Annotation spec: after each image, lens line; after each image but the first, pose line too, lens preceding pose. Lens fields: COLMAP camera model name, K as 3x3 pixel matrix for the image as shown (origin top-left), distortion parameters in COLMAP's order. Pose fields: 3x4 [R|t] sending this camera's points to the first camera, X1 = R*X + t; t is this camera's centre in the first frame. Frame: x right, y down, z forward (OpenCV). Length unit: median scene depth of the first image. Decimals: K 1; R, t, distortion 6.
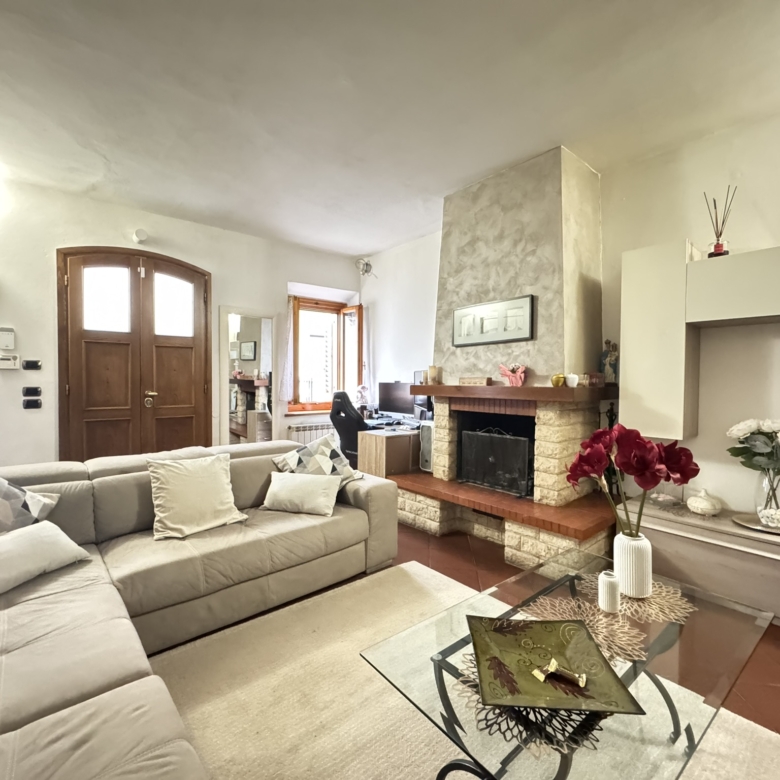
lens RADIAL K [[414.9, 0, 390.0], [0, 414.9, 390.0], [0, 0, 1]] dist [-0.000756, 0.000159]
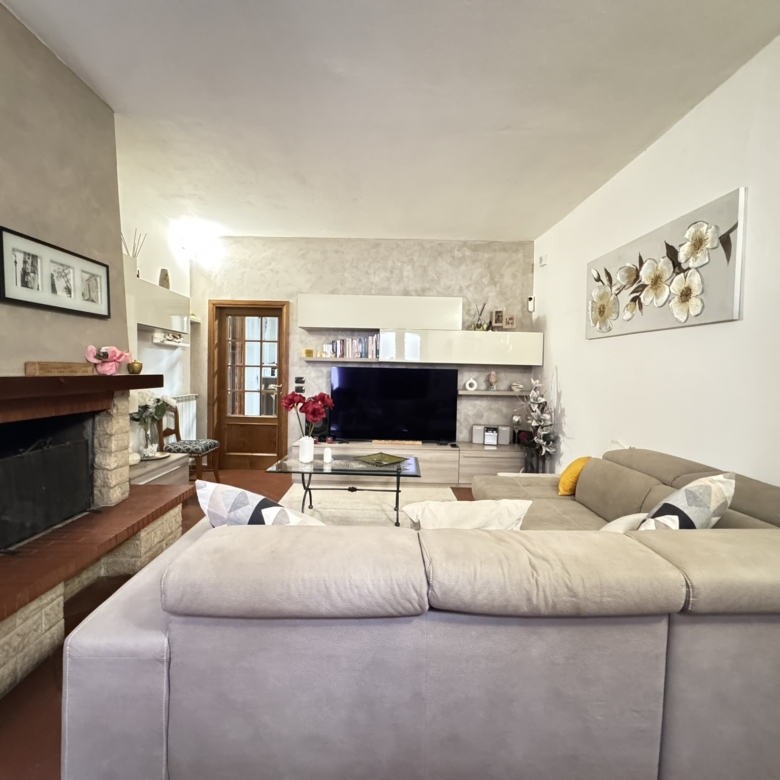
lens RADIAL K [[414.0, 0, 390.0], [0, 414.0, 390.0], [0, 0, 1]] dist [-0.003754, -0.000058]
pose [[-0.768566, -0.050031, 0.637811, -0.578261], [-0.009967, 0.997753, 0.066256, -0.034490], [-0.639693, 0.044566, -0.767338, 1.144976]]
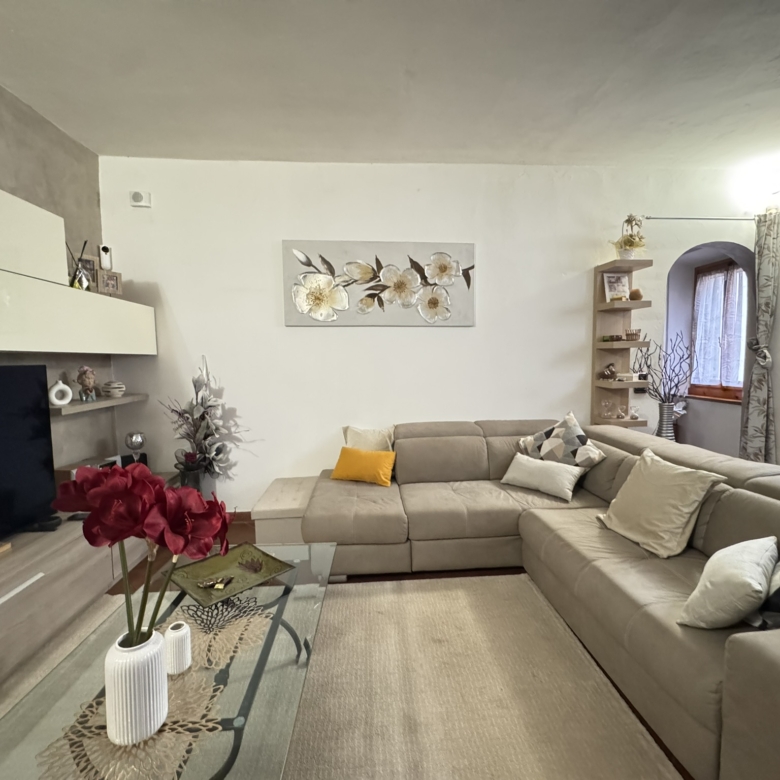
lens RADIAL K [[414.0, 0, 390.0], [0, 414.0, 390.0], [0, 0, 1]] dist [-0.003754, -0.000058]
pose [[-0.600760, 0.062455, -0.796986, 0.378129], [-0.007257, 0.996477, 0.083558, -0.032823], [0.799397, 0.055982, -0.598190, 0.762531]]
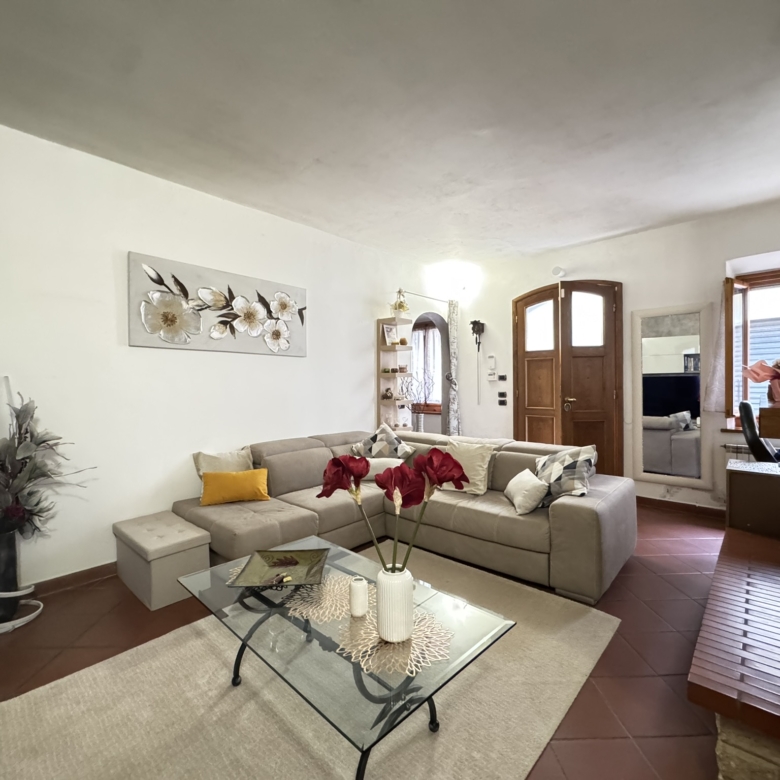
lens RADIAL K [[414.9, 0, 390.0], [0, 414.9, 390.0], [0, 0, 1]] dist [-0.000756, 0.000159]
pose [[0.121031, 0.007235, -0.992622, 0.676603], [-0.012226, 0.999908, 0.005797, -0.018229], [0.992573, 0.011434, 0.121108, 0.405311]]
